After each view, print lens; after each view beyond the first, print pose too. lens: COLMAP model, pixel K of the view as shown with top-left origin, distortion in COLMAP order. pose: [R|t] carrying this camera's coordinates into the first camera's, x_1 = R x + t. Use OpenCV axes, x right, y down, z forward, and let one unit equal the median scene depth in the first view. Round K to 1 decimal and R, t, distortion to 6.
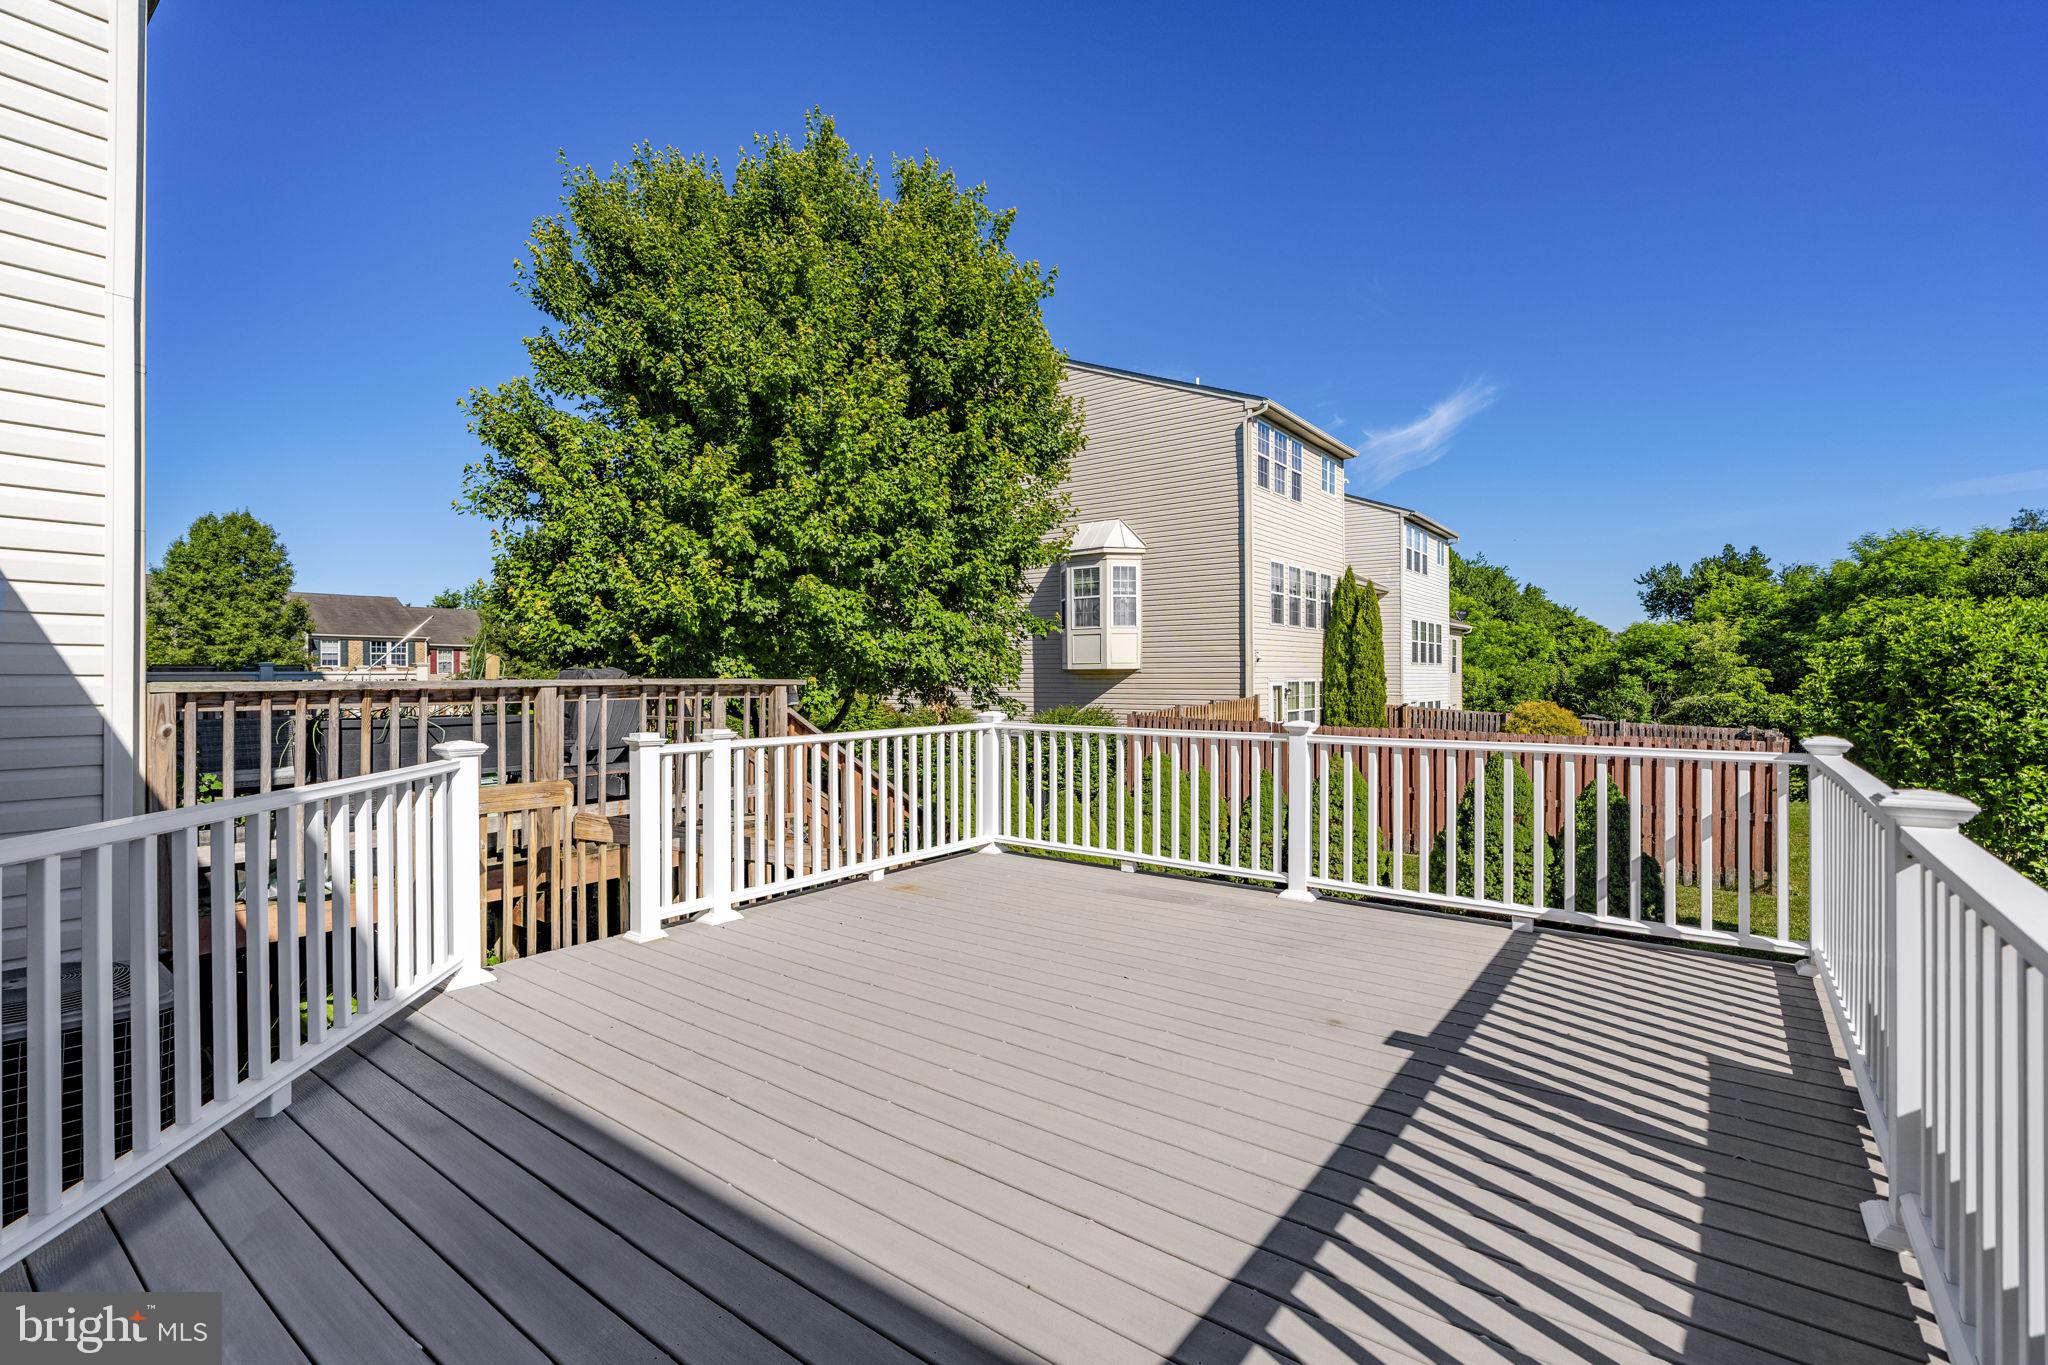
lens RADIAL K [[893.3, 0, 1014.3], [0, 893.3, 683.9], [0, 0, 1]] dist [-0.003978, 0.000835]
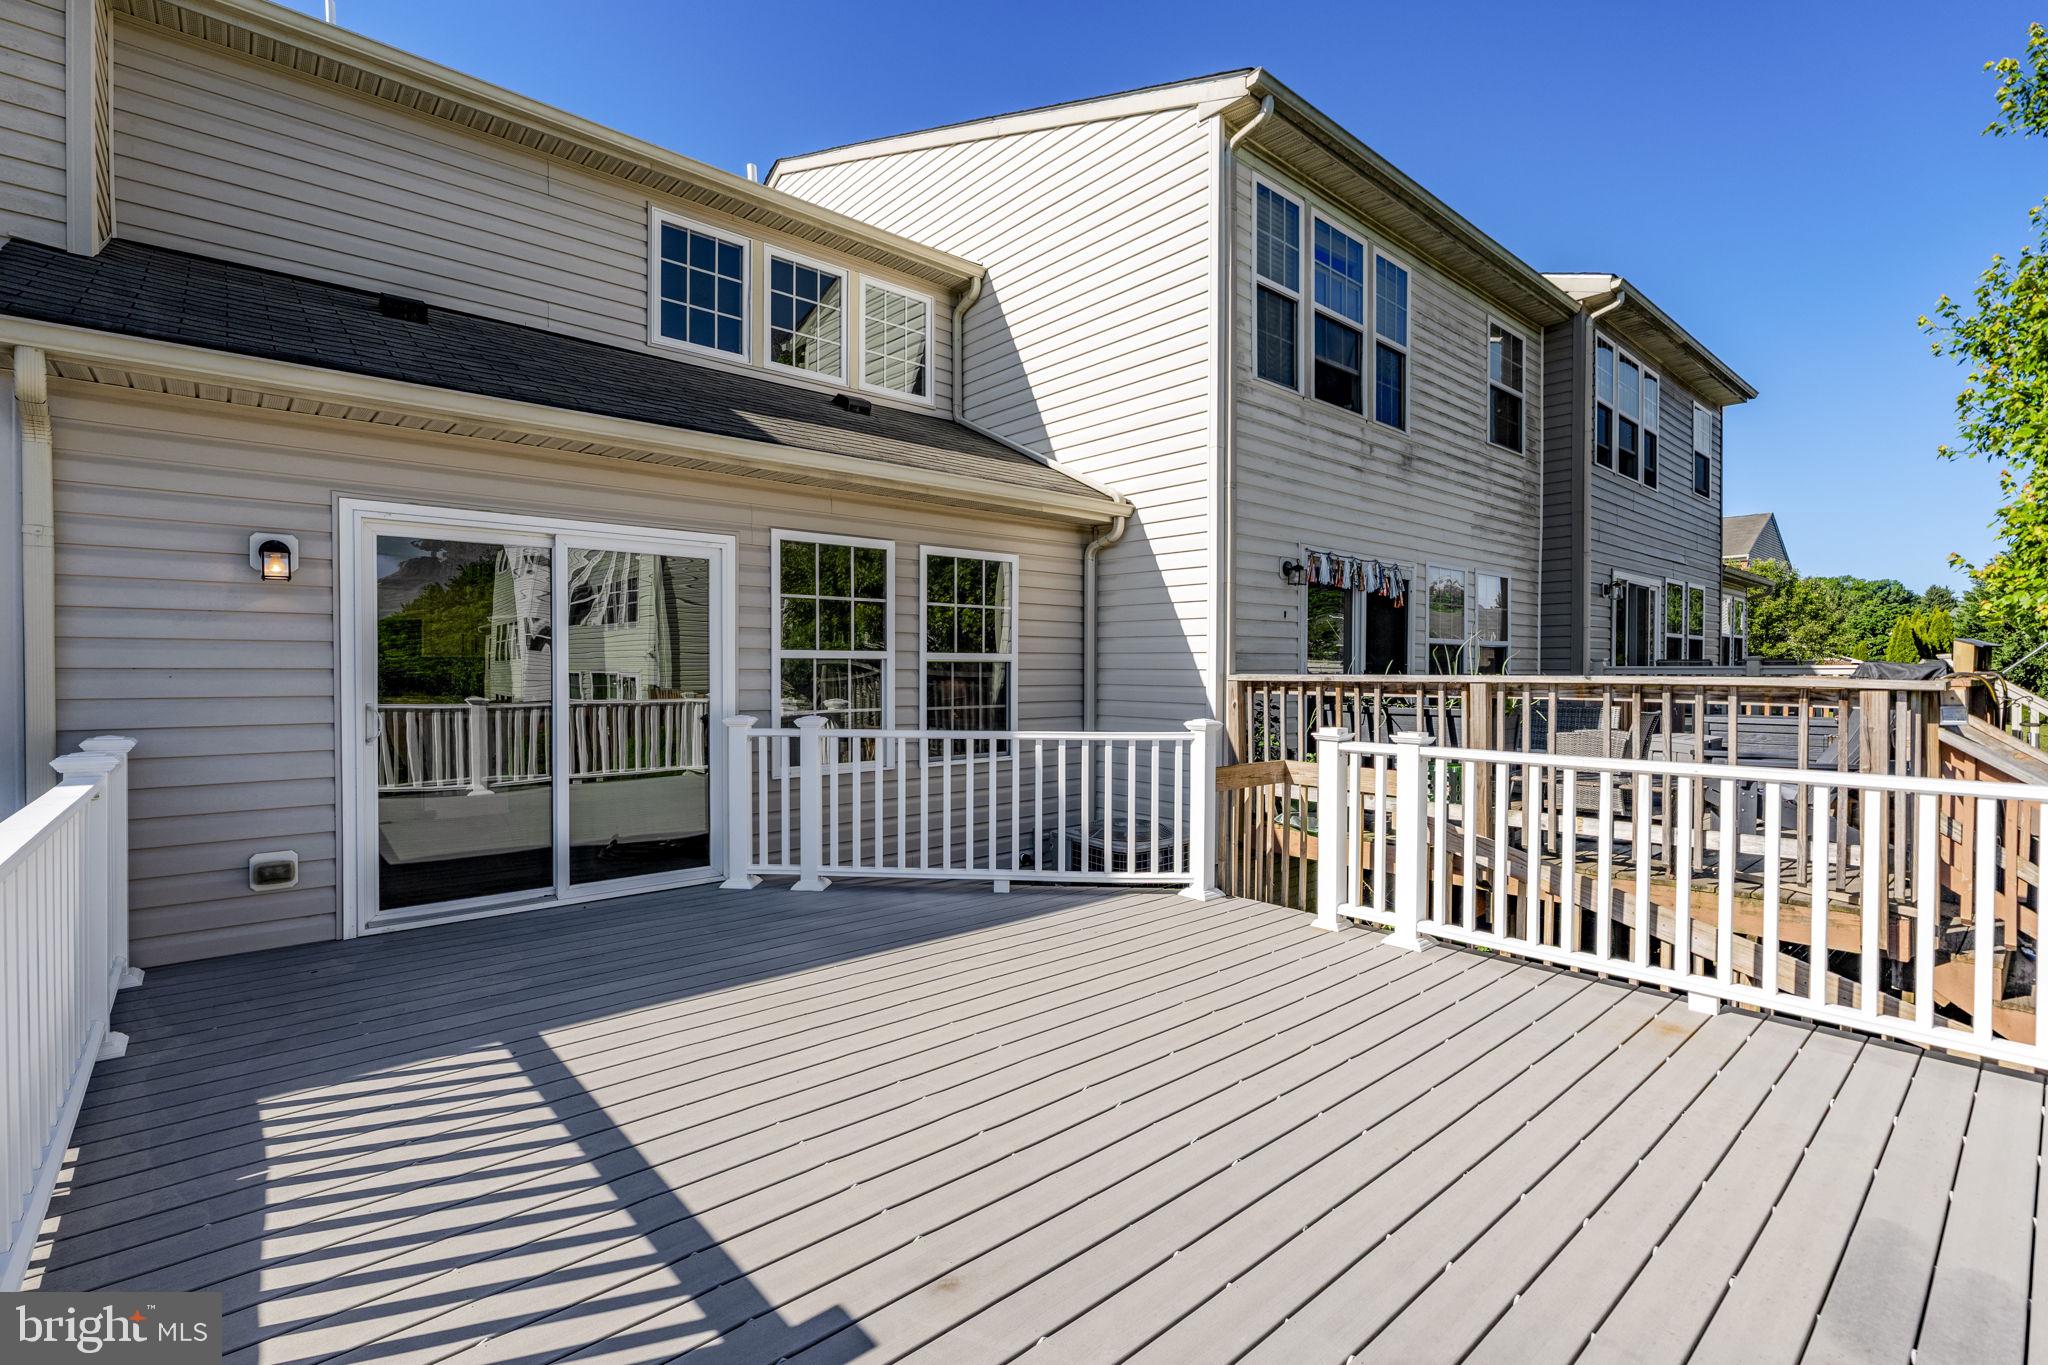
lens RADIAL K [[893.3, 0, 1049.6], [0, 893.3, 703.3], [0, 0, 1]] dist [-0.003978, 0.000835]
pose [[-0.162979, 0.037885, -0.985902, 0.631840], [-0.004765, 0.999221, 0.039185, -0.015988], [0.986618, 0.011085, -0.162672, 0.807329]]
